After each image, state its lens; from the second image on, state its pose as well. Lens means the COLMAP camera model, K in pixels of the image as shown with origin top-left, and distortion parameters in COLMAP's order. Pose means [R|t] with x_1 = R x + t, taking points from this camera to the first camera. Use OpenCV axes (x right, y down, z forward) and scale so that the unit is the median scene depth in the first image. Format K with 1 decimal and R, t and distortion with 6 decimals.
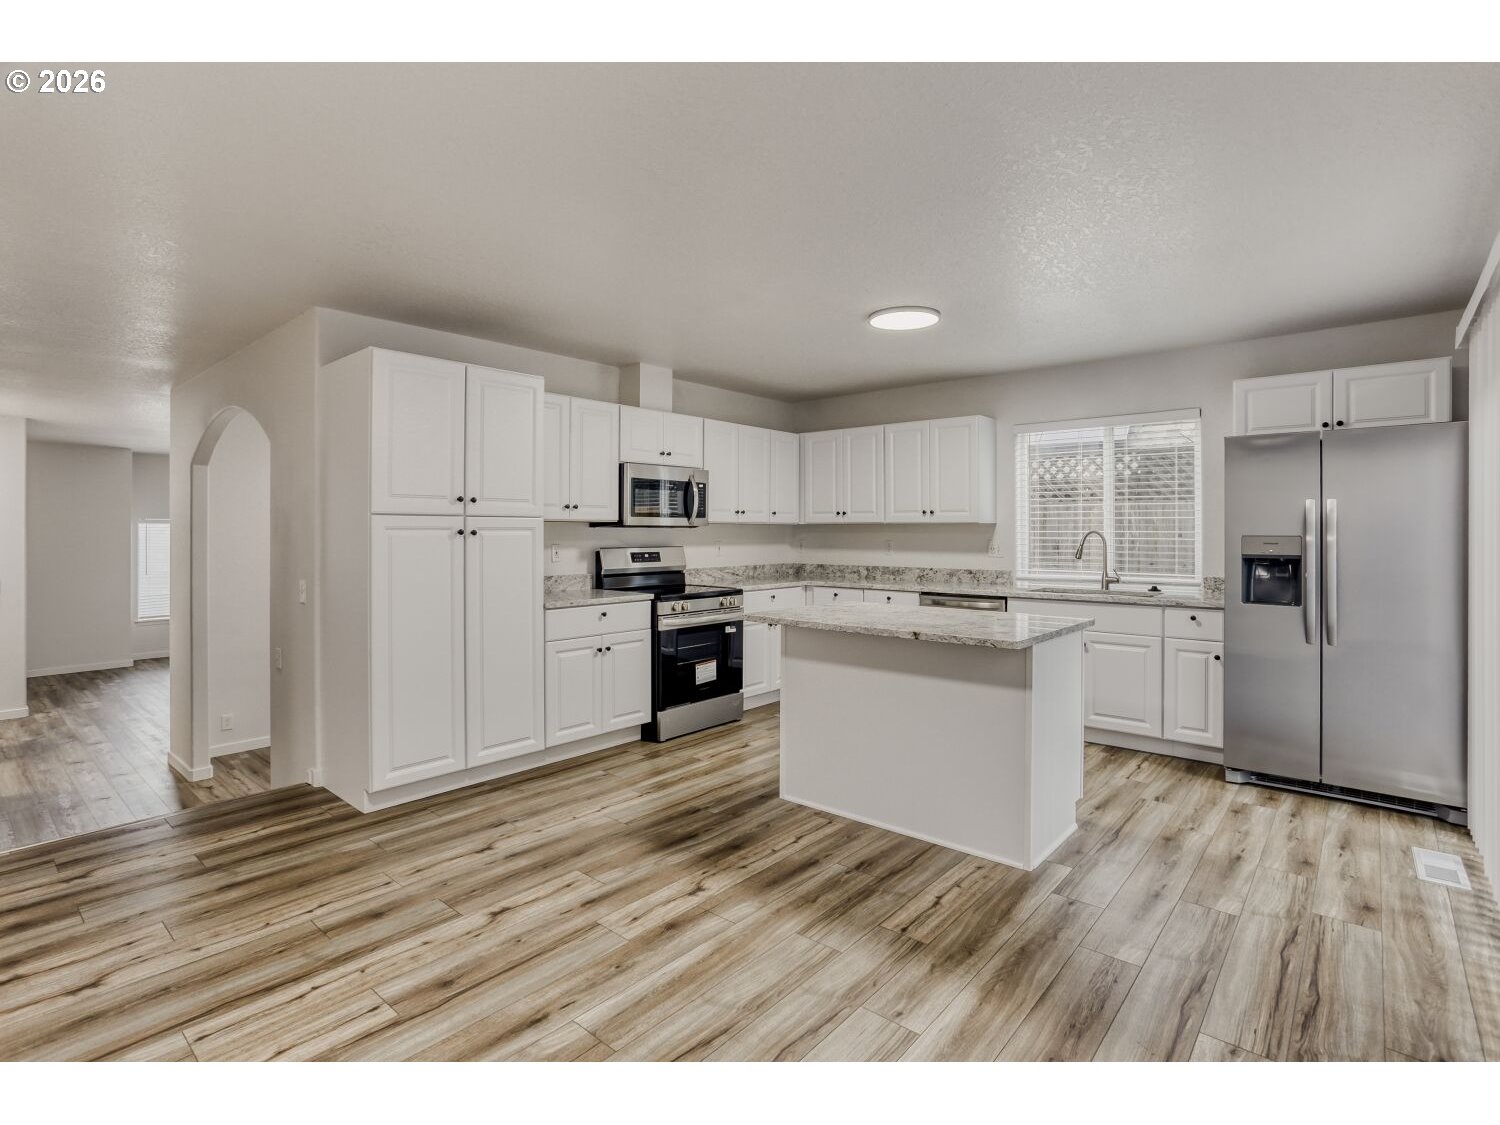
lens RADIAL K [[736.6, 0, 754.8], [0, 736.6, 532.9], [0, 0, 1]] dist [-0.054795, 0.027039]
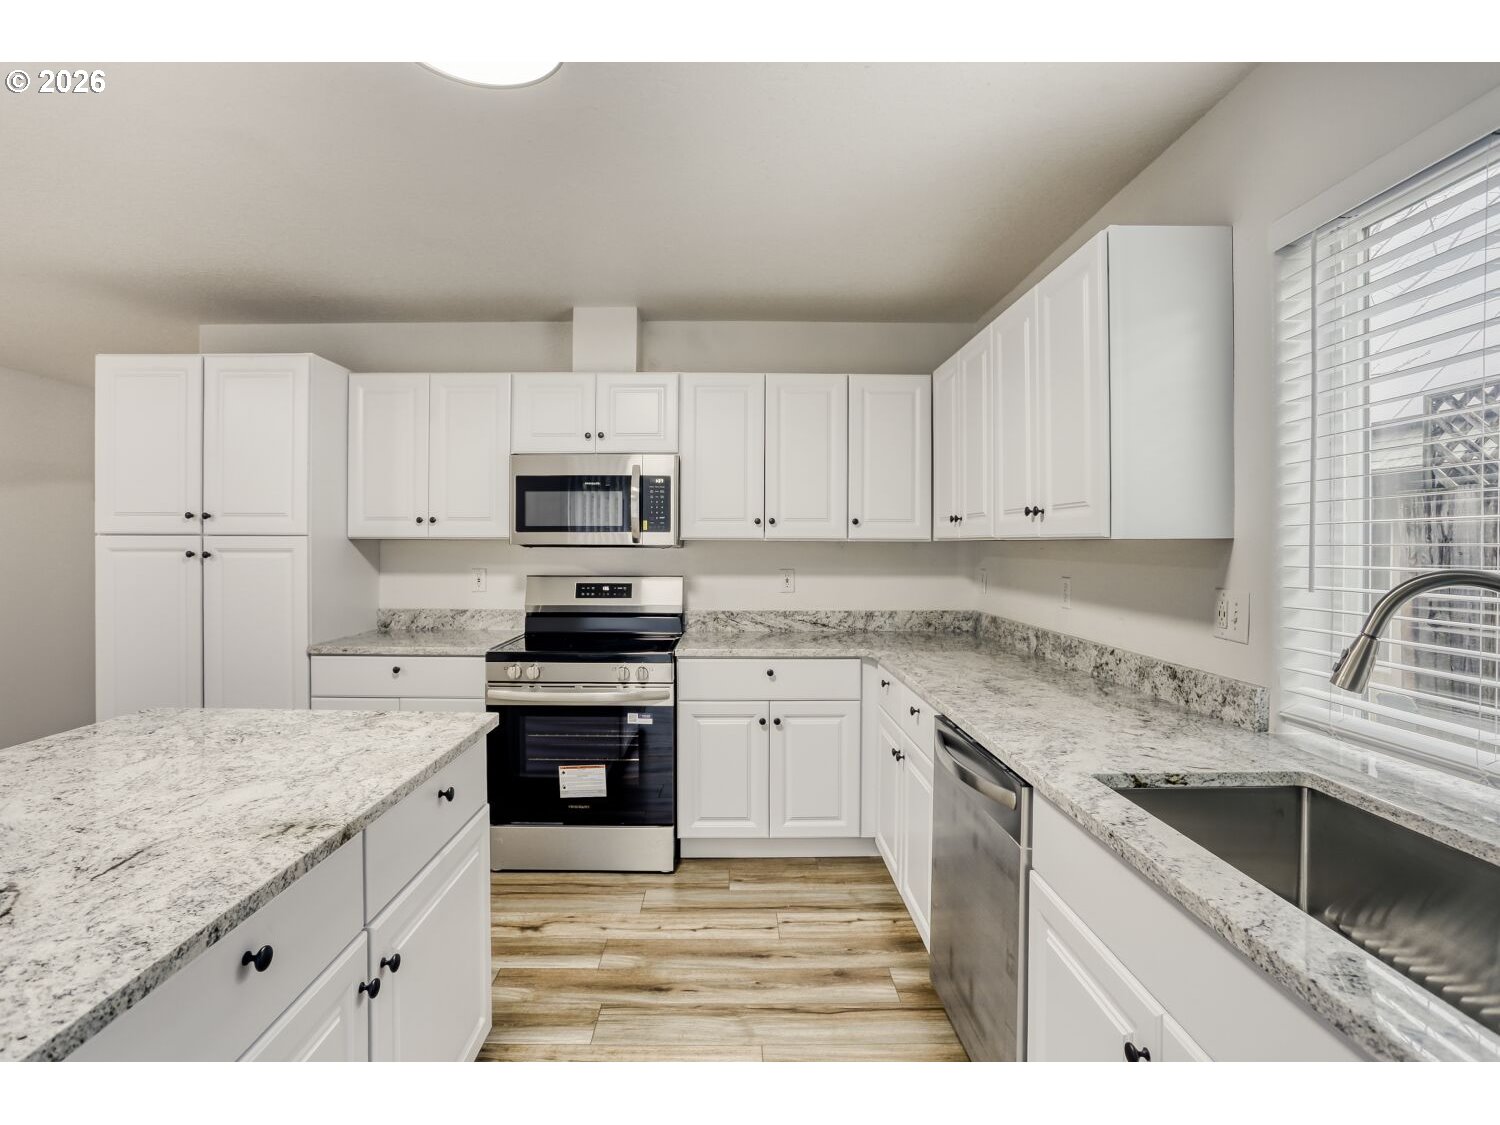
lens RADIAL K [[736.6, 0, 754.8], [0, 736.6, 532.9], [0, 0, 1]] dist [-0.054795, 0.027039]
pose [[0.666195, -0.010188, -0.745708, 0.495055], [-0.004935, 0.999825, -0.018068, -0.009637], [0.745761, 0.015717, 0.666028, 0.711308]]
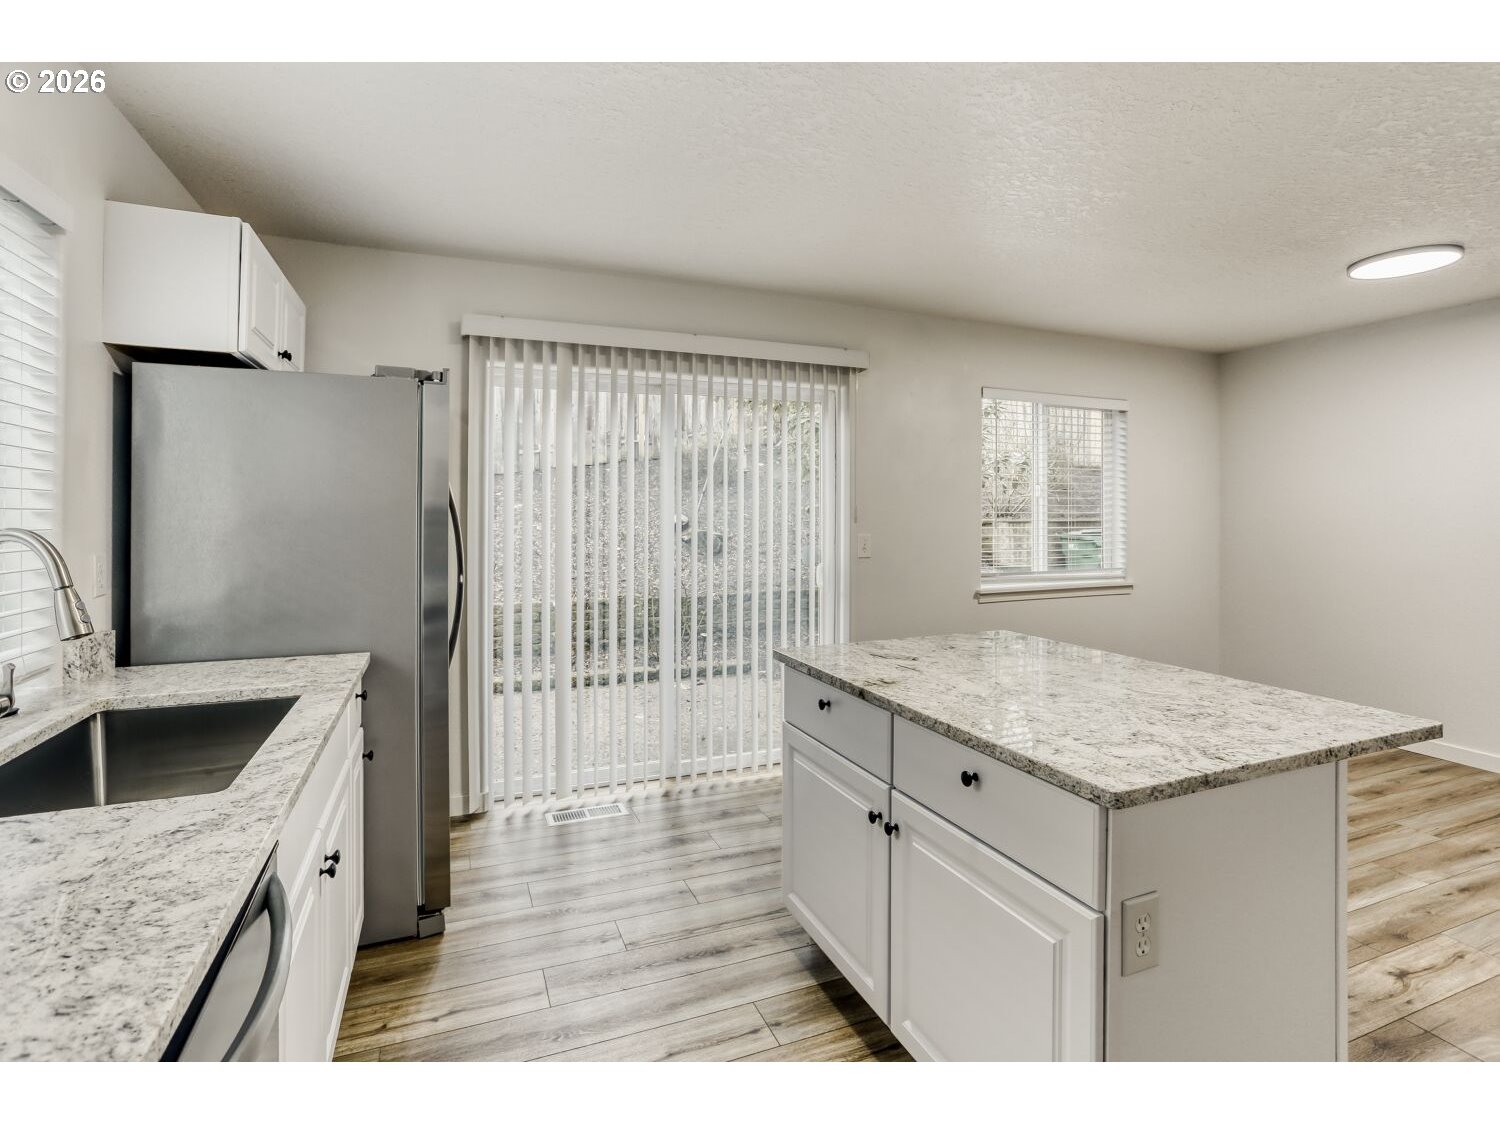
lens RADIAL K [[736.6, 0, 754.8], [0, 736.6, 532.9], [0, 0, 1]] dist [-0.054795, 0.027039]
pose [[-0.885538, -0.018393, 0.464202, 0.107540], [-0.002769, 0.999407, 0.034317, -0.014150], [-0.464558, 0.029104, -0.885064, 1.122264]]
